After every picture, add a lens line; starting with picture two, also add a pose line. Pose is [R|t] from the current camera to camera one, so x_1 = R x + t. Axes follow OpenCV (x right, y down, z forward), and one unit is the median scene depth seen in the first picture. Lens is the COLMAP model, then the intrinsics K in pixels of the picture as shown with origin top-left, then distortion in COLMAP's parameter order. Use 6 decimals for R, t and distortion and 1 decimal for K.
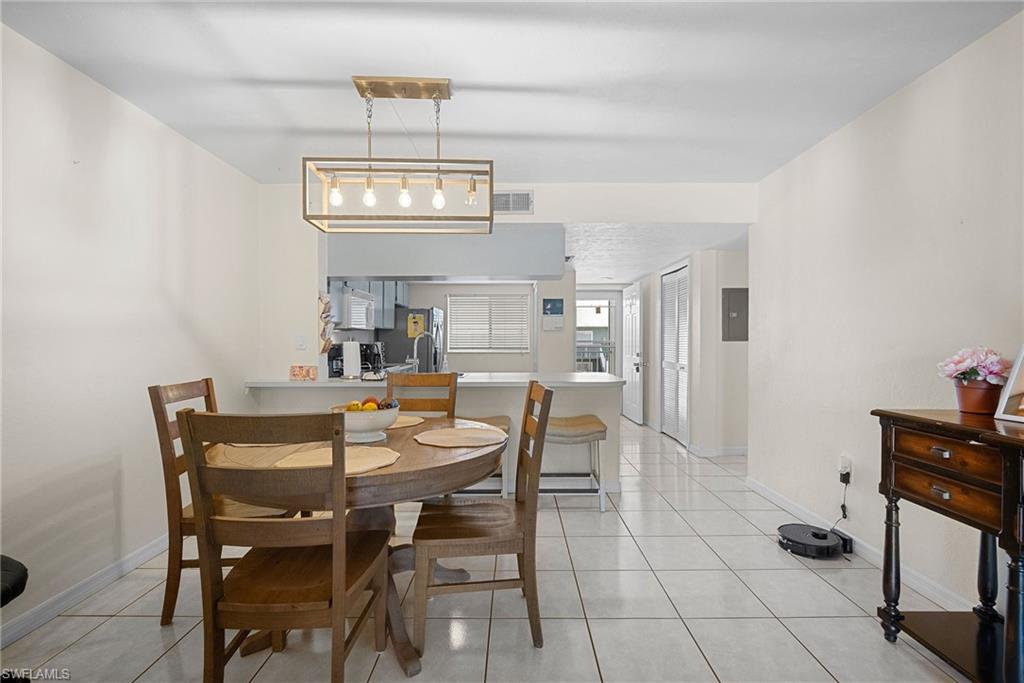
lens RADIAL K [[452.4, 0, 510.4], [0, 452.4, 344.4], [0, 0, 1]] dist [-0.010419, 0.001192]
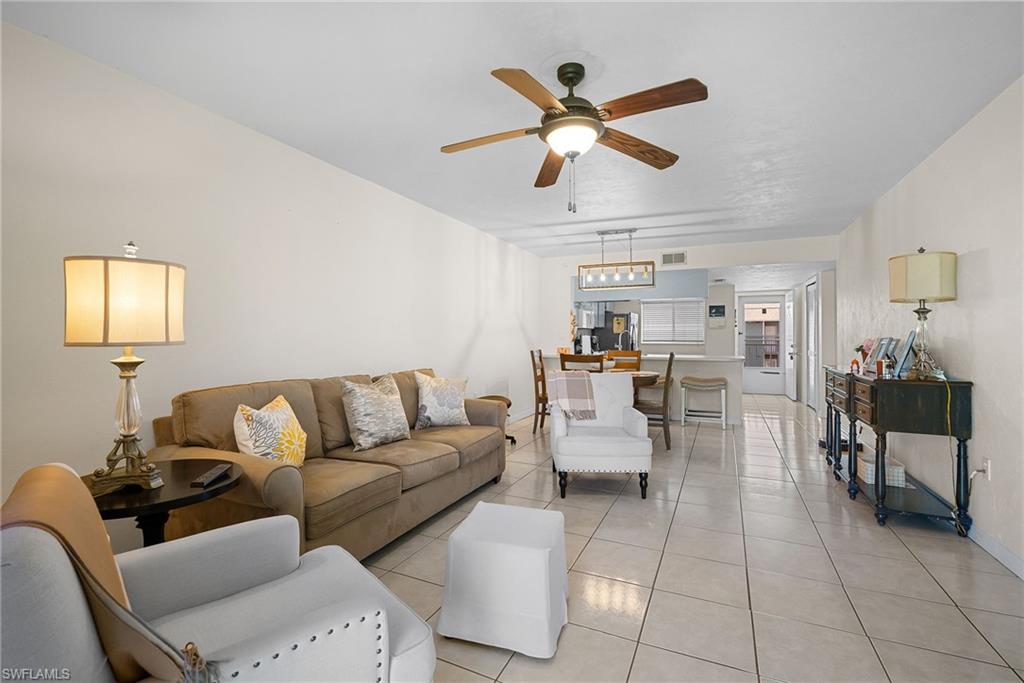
lens RADIAL K [[452.4, 0, 511.5], [0, 452.4, 333.5], [0, 0, 1]] dist [-0.010419, 0.001192]
pose [[0.908372, -0.002141, -0.418157, 0.100371], [-0.003360, 0.999917, -0.012418, 0.005631], [0.418149, 0.012685, 0.908290, -0.542844]]
